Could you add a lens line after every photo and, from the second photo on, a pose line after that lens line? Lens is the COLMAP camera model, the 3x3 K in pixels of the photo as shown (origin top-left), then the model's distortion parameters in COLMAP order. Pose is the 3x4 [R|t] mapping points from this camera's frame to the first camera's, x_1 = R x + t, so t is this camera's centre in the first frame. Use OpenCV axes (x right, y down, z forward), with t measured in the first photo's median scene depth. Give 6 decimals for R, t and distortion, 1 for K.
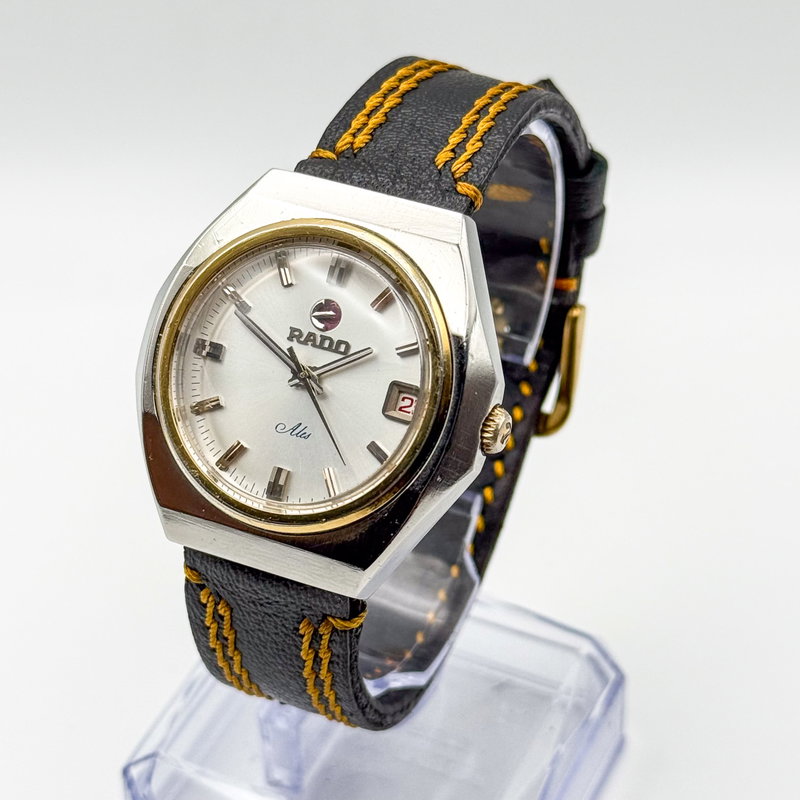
lens RADIAL K [[2154.2, 0, 396.5], [0, 2154.2, 399.9], [0, 0, 1]] dist [0.276251, 0.000000]
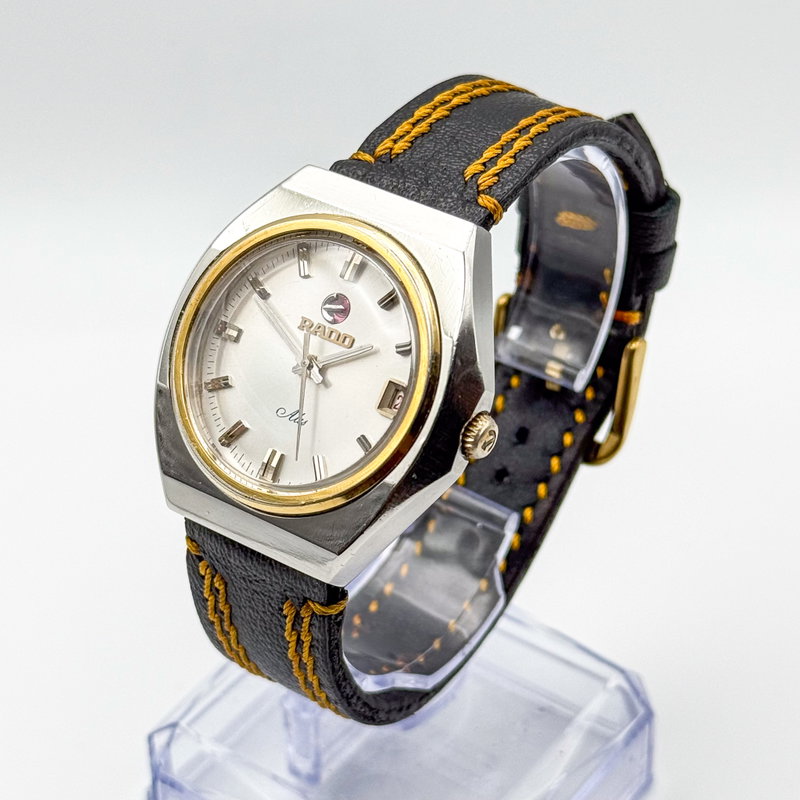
lens RADIAL K [[2154.2, 0, 403.8], [0, 2154.2, 401.0], [0, 0, 1]] dist [0.276251, 0.000000]
pose [[0.982915, 0.110453, -0.147233, 0.150114], [-0.114593, 0.993213, -0.019912, 0.020660], [0.144035, 0.036443, 0.988901, -0.015298]]
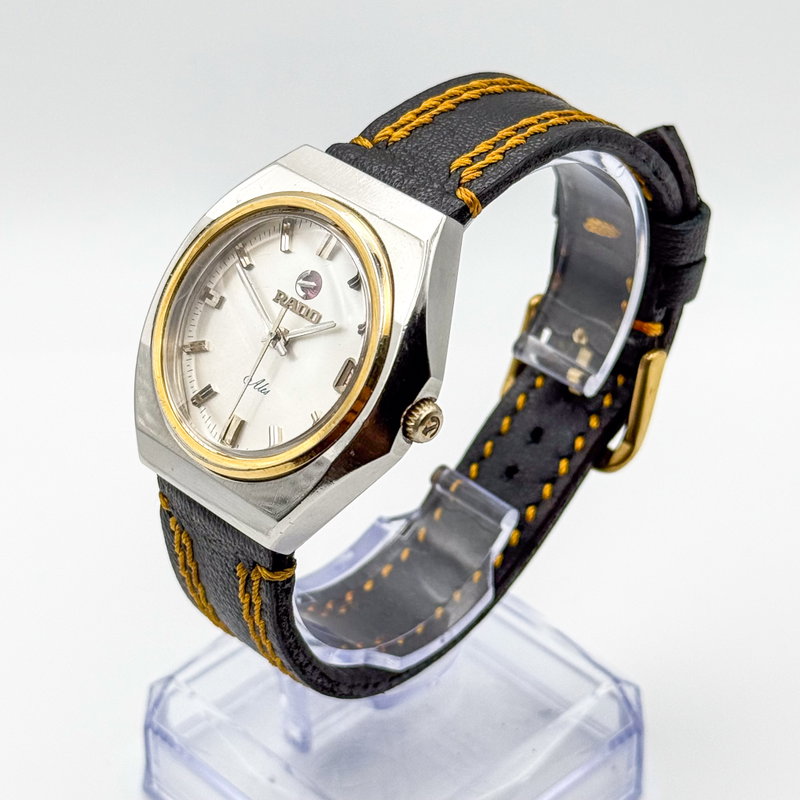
lens RADIAL K [[2154.2, 0, 398.4], [0, 2154.2, 401.2], [0, 0, 1]] dist [0.276251, 0.000000]
pose [[0.933454, 0.207912, -0.292296, 0.318056], [-0.217587, 0.976041, -0.000605, 0.007322], [0.285167, 0.064165, 0.956328, -0.000646]]
